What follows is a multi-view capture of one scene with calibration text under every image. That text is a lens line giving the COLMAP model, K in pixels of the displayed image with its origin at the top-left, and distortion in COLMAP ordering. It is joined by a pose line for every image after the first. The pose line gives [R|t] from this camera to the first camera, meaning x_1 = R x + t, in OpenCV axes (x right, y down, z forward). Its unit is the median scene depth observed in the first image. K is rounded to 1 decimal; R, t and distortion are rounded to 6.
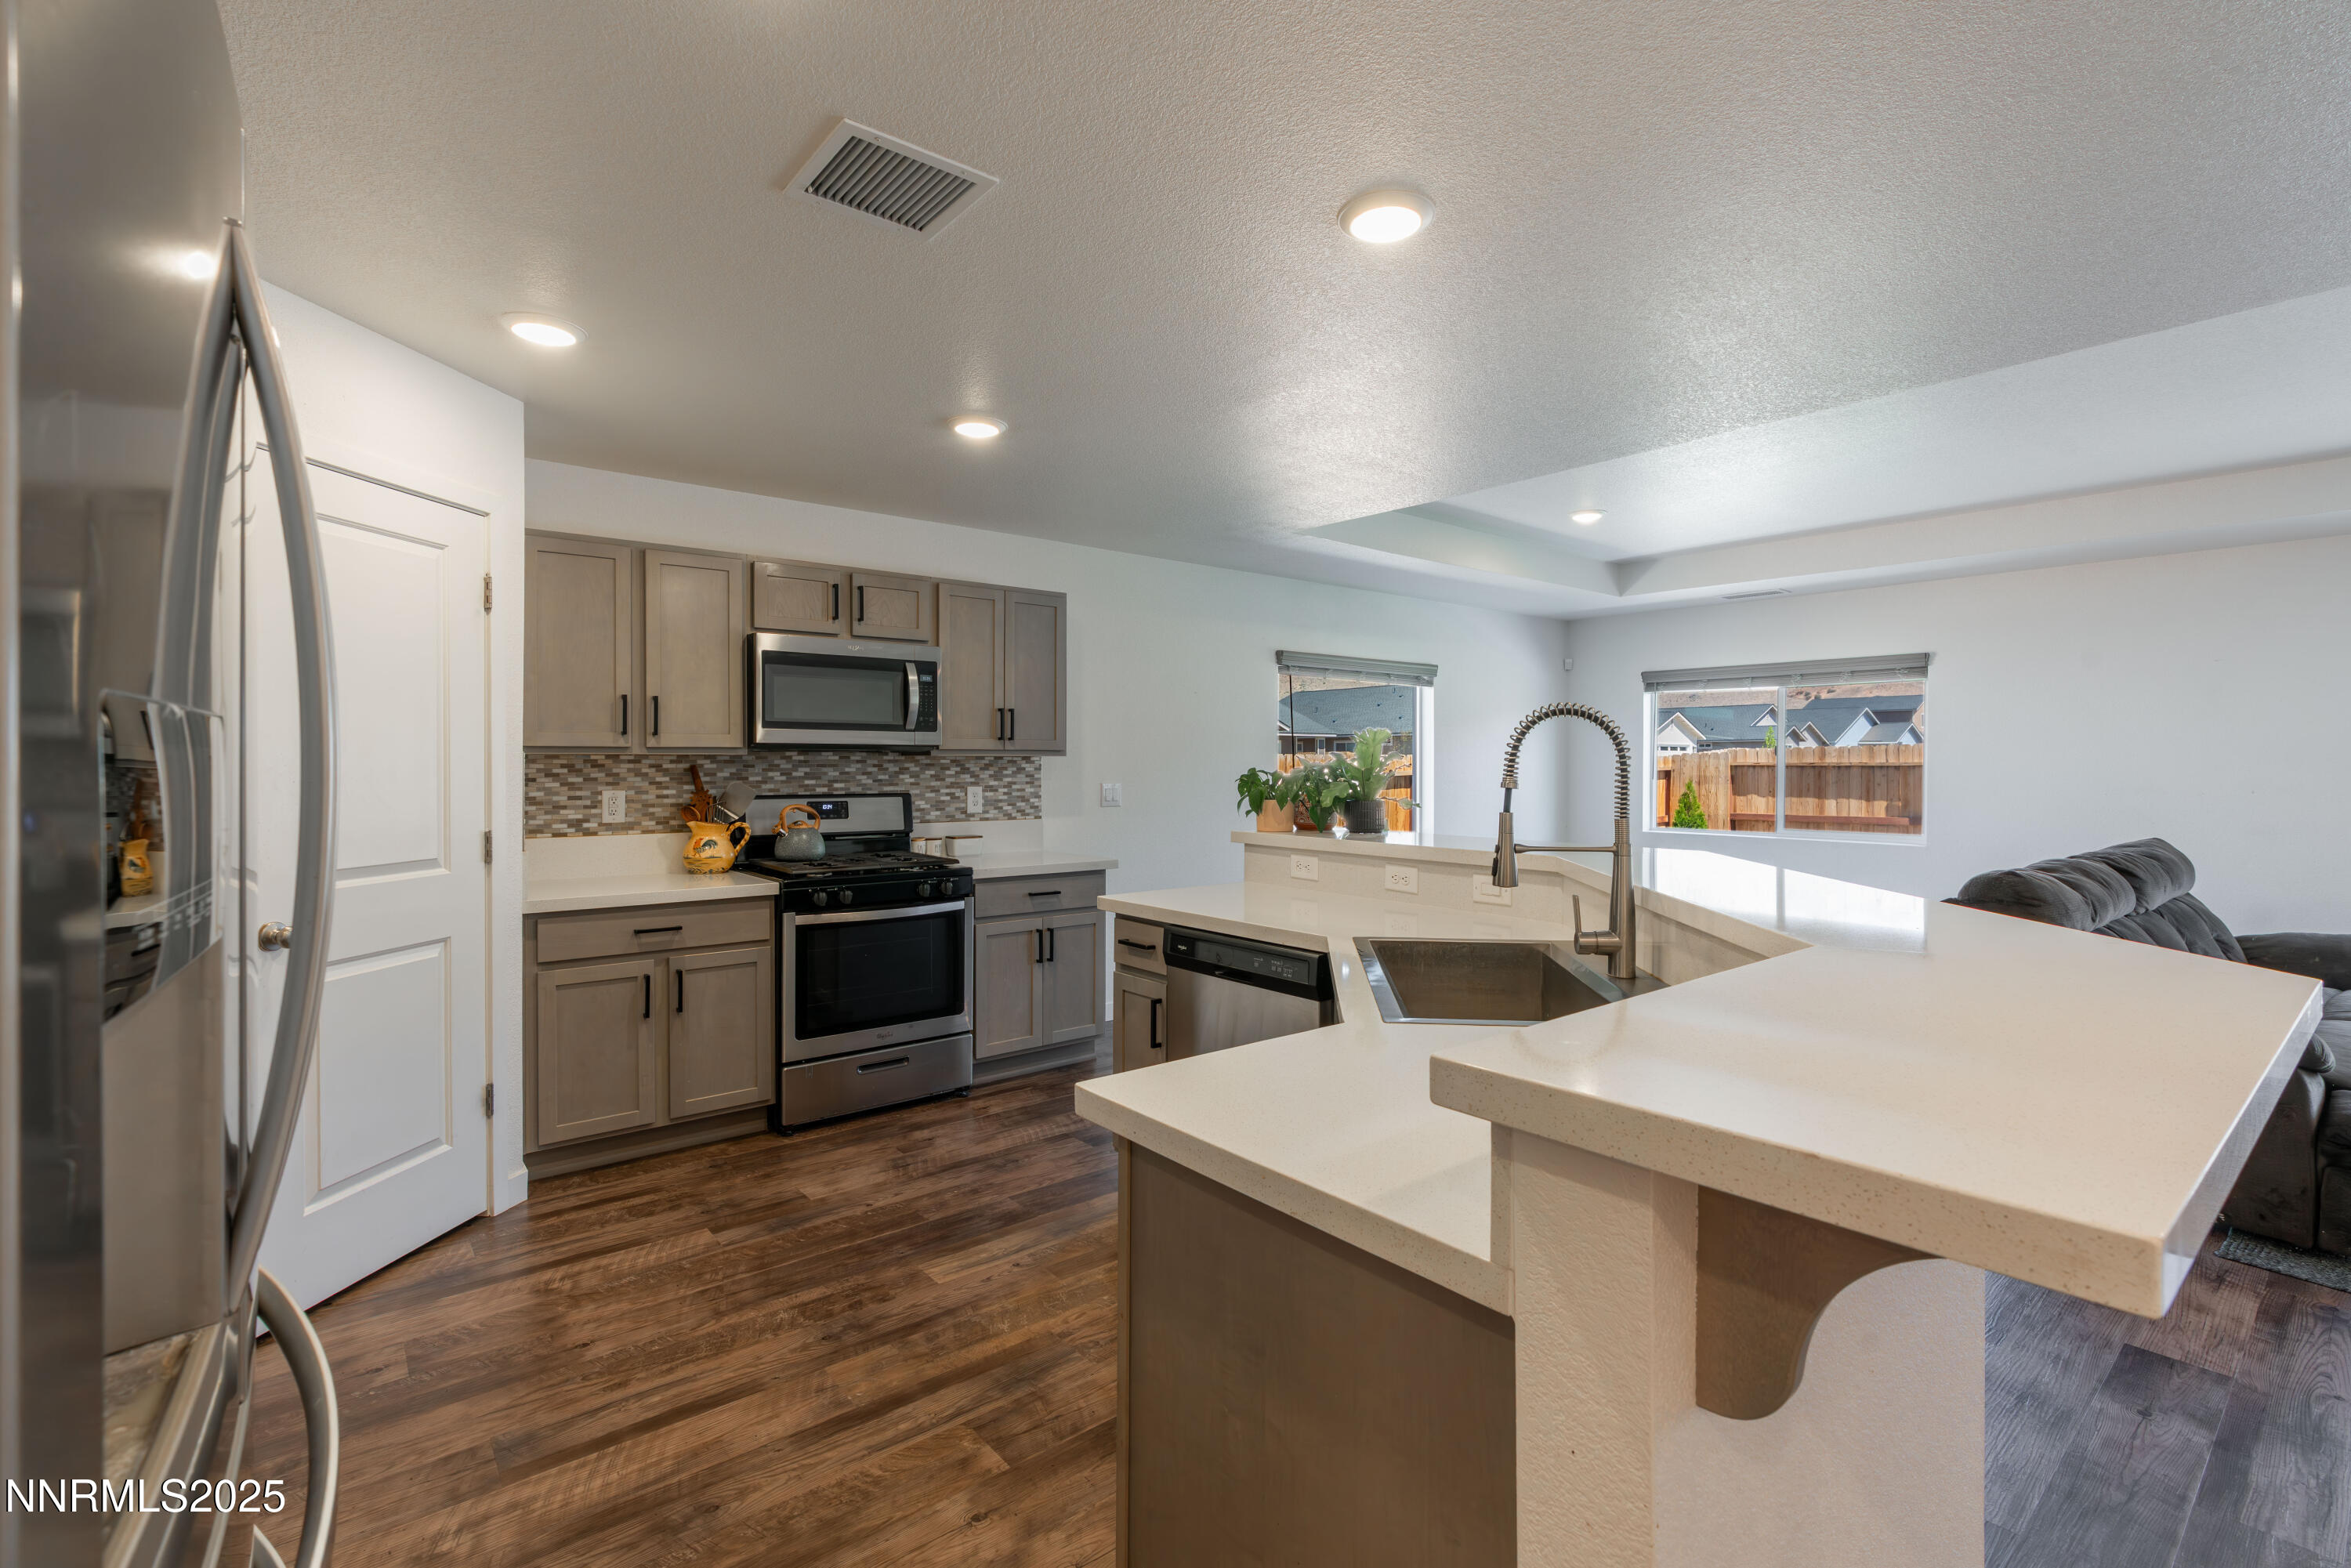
lens RADIAL K [[1048.1, 0, 1179.1], [0, 1048.1, 763.6], [0, 0, 1]] dist [-0.009540, 0.001404]
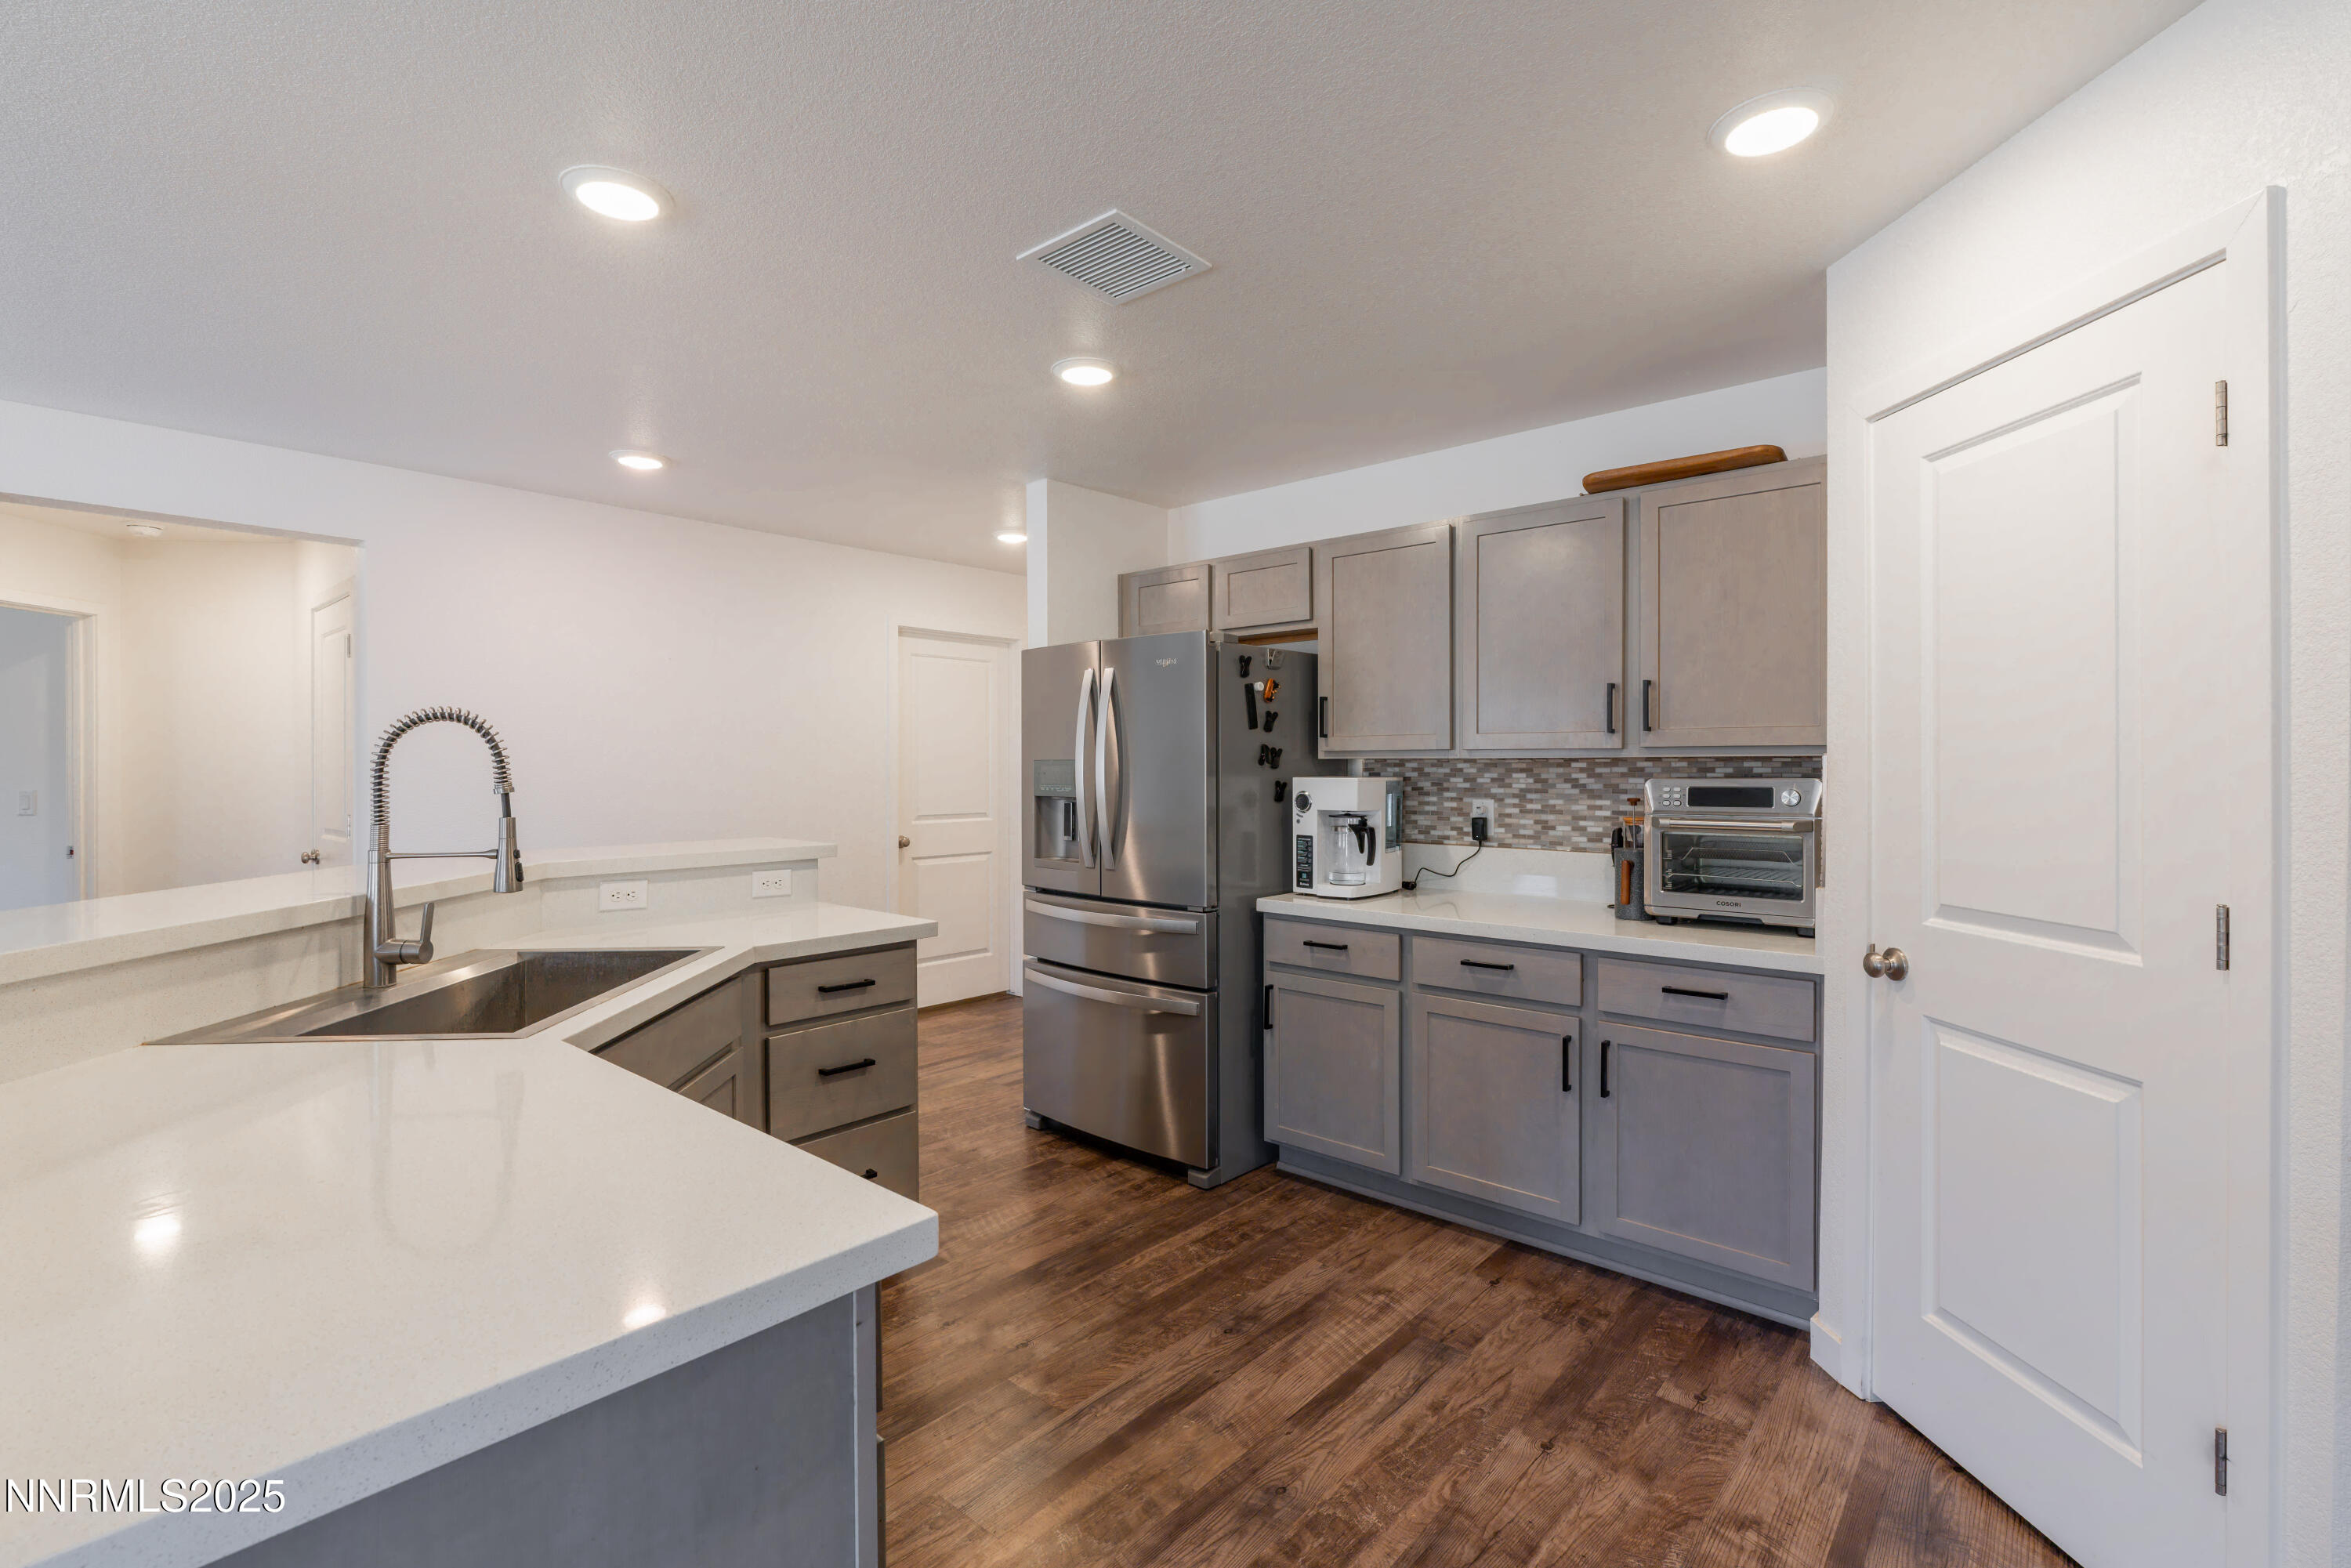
lens RADIAL K [[1048.1, 0, 1167.8], [0, 1048.1, 768.3], [0, 0, 1]] dist [-0.009540, 0.001404]
pose [[-0.988279, 0.001965, -0.152643, -0.134341], [0.001915, 0.999998, 0.000477, 0.000465], [0.152644, 0.000180, -0.988281, 1.798929]]
